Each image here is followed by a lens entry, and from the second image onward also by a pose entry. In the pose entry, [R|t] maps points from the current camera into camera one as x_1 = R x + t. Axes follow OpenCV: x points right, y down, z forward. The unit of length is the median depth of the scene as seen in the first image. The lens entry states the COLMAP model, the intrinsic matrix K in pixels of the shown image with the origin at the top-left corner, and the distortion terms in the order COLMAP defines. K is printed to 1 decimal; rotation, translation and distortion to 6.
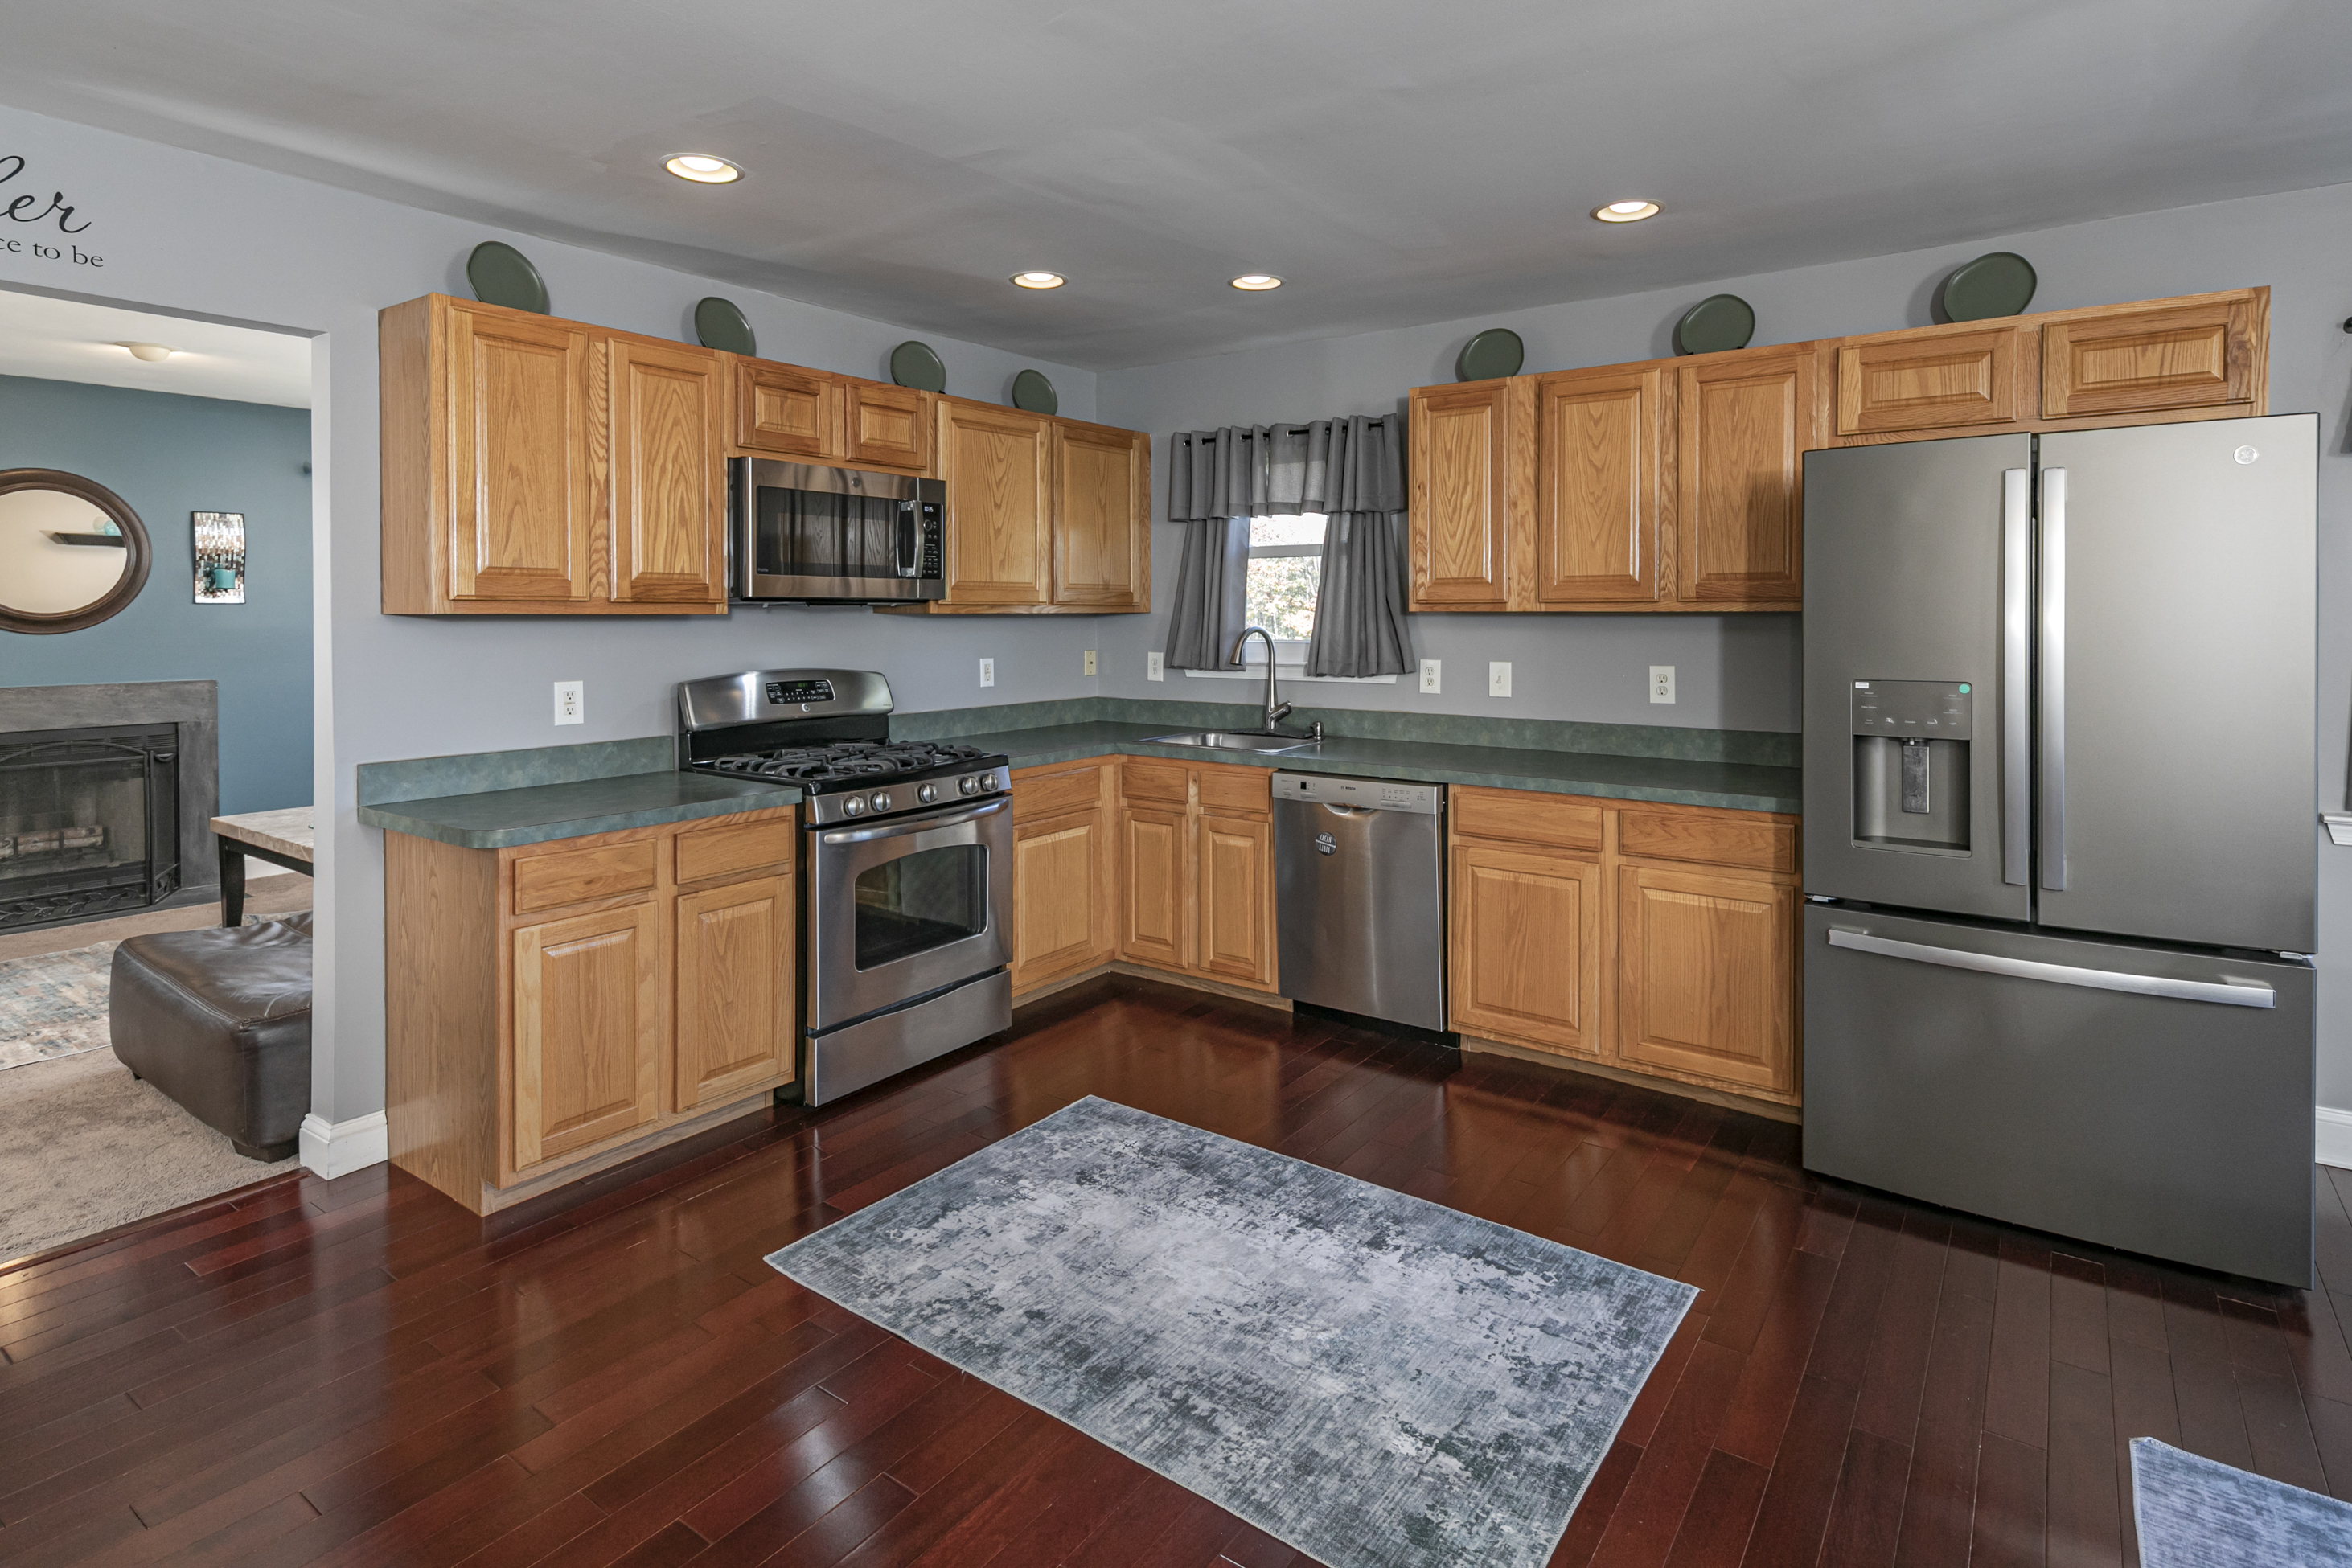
lens RADIAL K [[1144.2, 0, 1267.4], [0, 1144.2, 626.0], [0, 0, 1]] dist [0.014249, -0.006722]
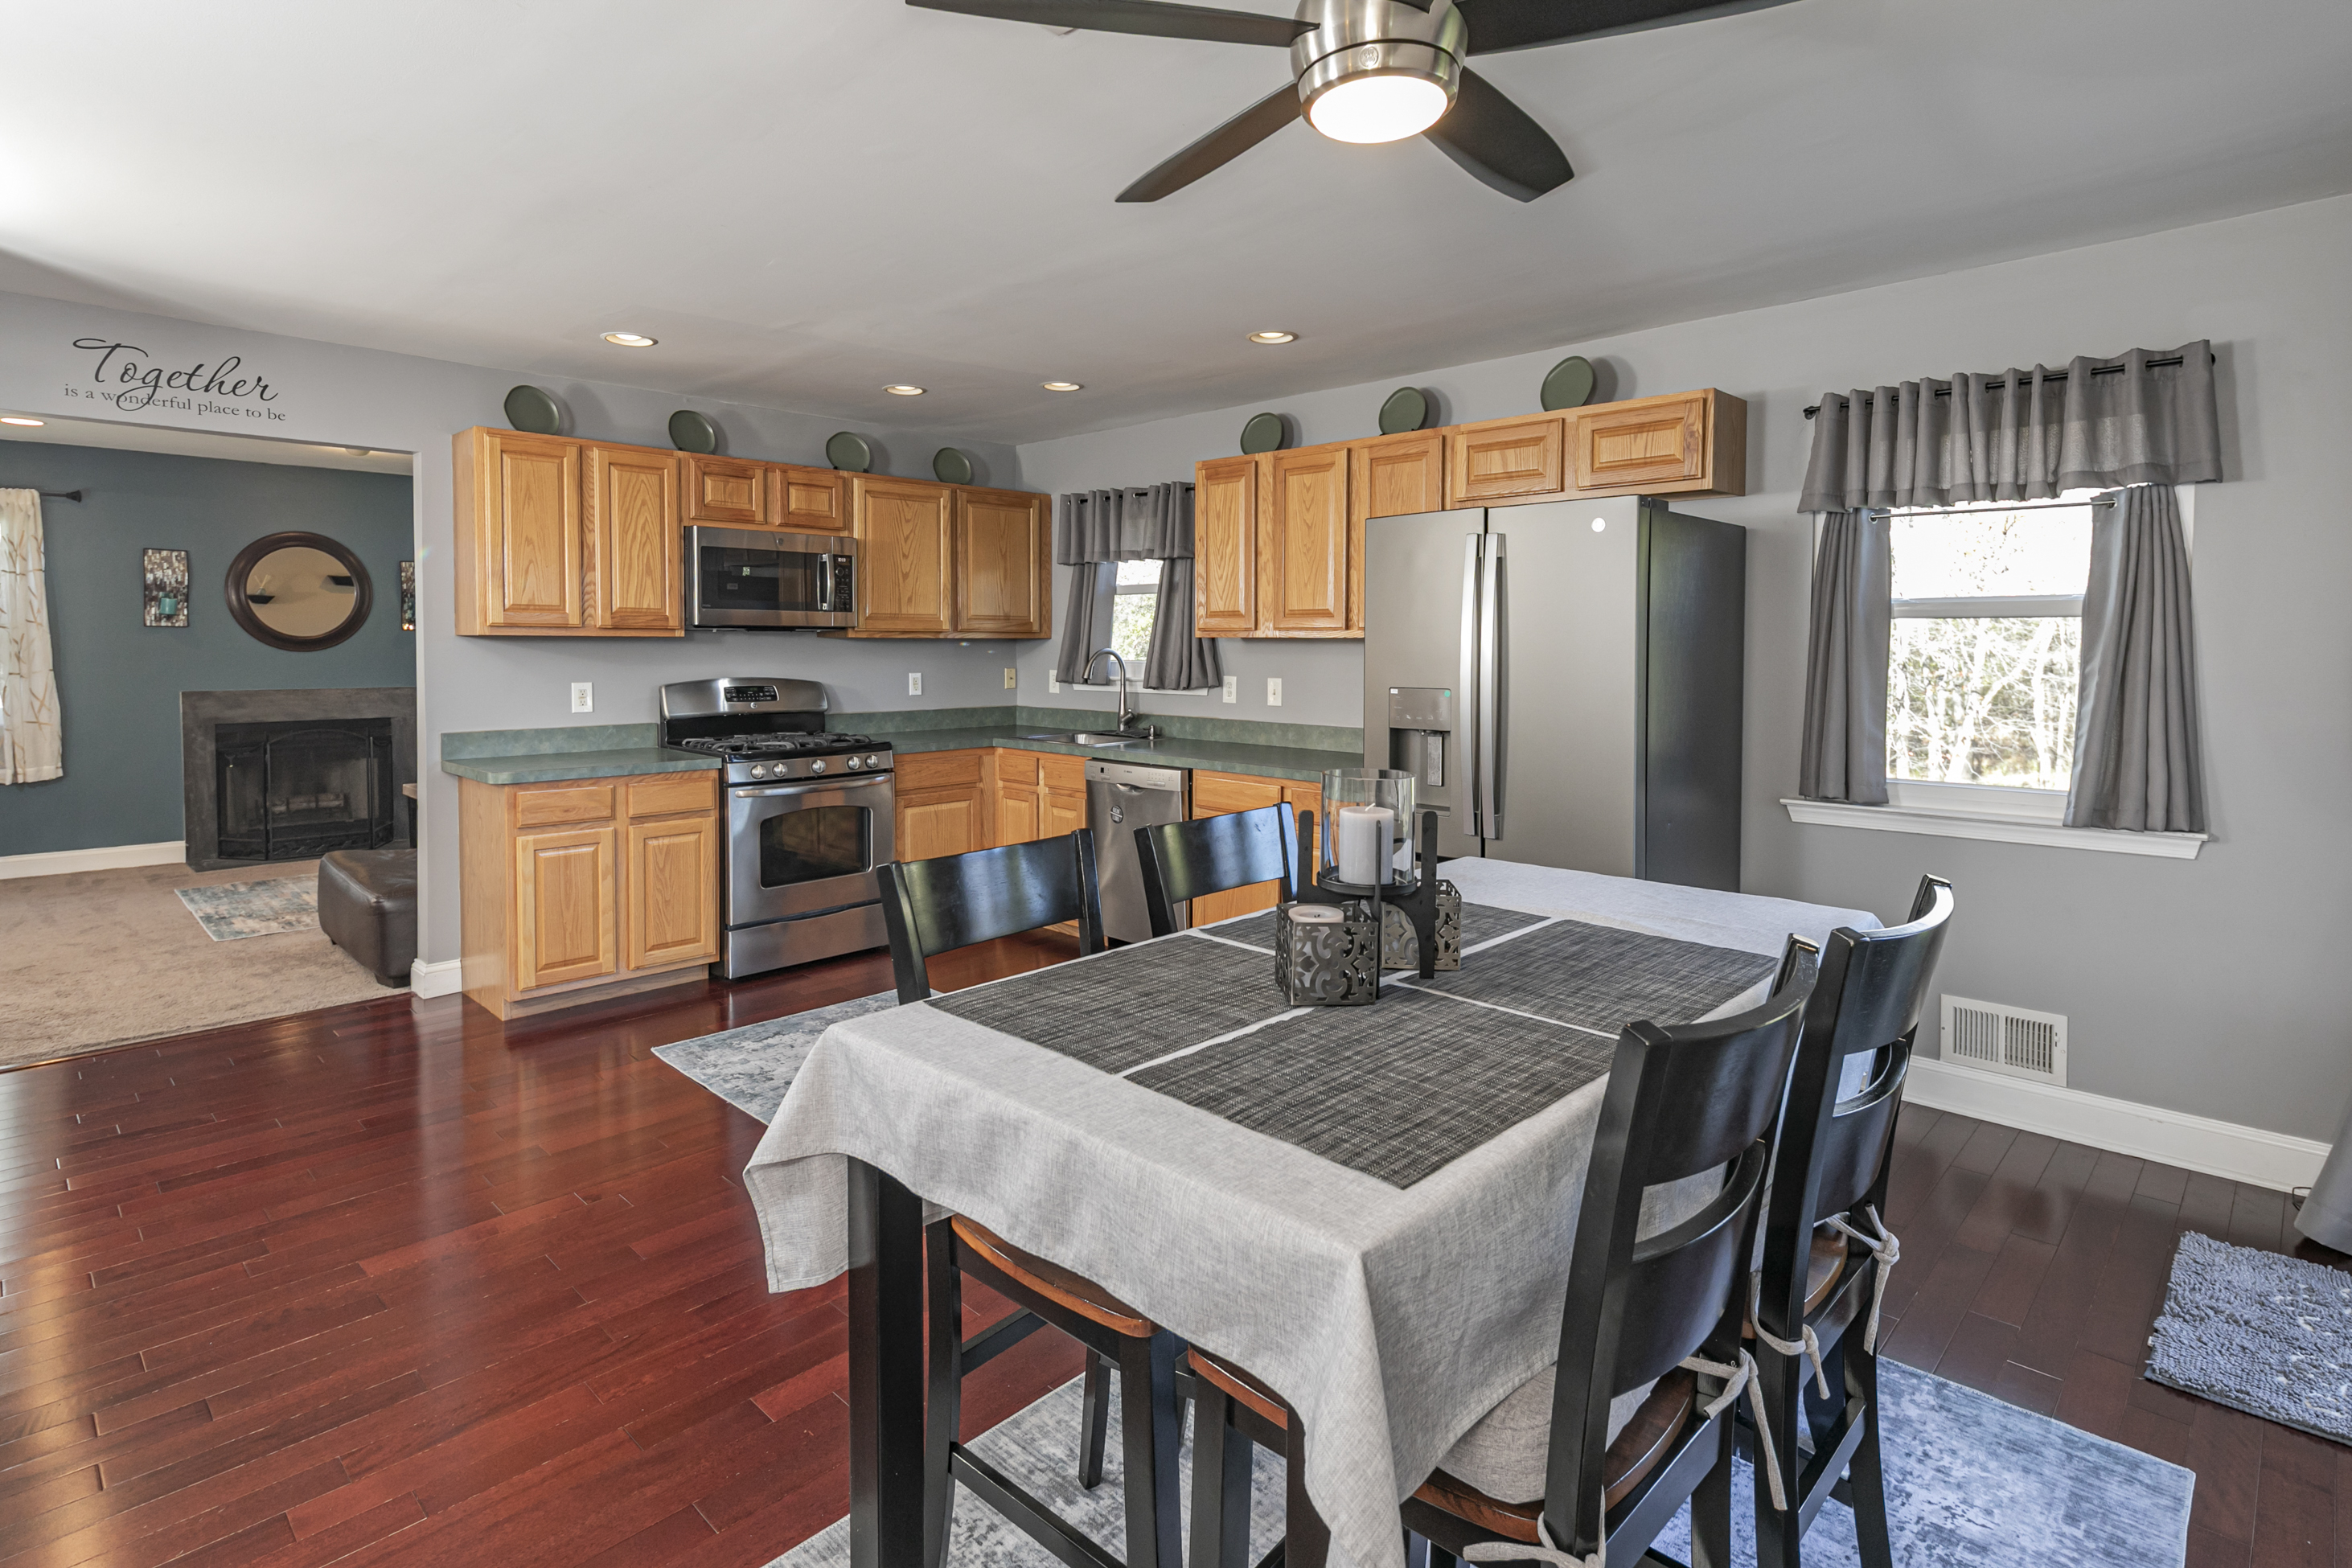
lens RADIAL K [[1144.2, 0, 1228.0], [0, 1144.2, 679.6], [0, 0, 1]] dist [0.014249, -0.006722]
pose [[0.986227, 0.010400, -0.165068, 0.407382], [-0.006917, 0.999741, 0.021661, 0.006810], [0.165251, -0.020221, 0.986044, -0.276669]]
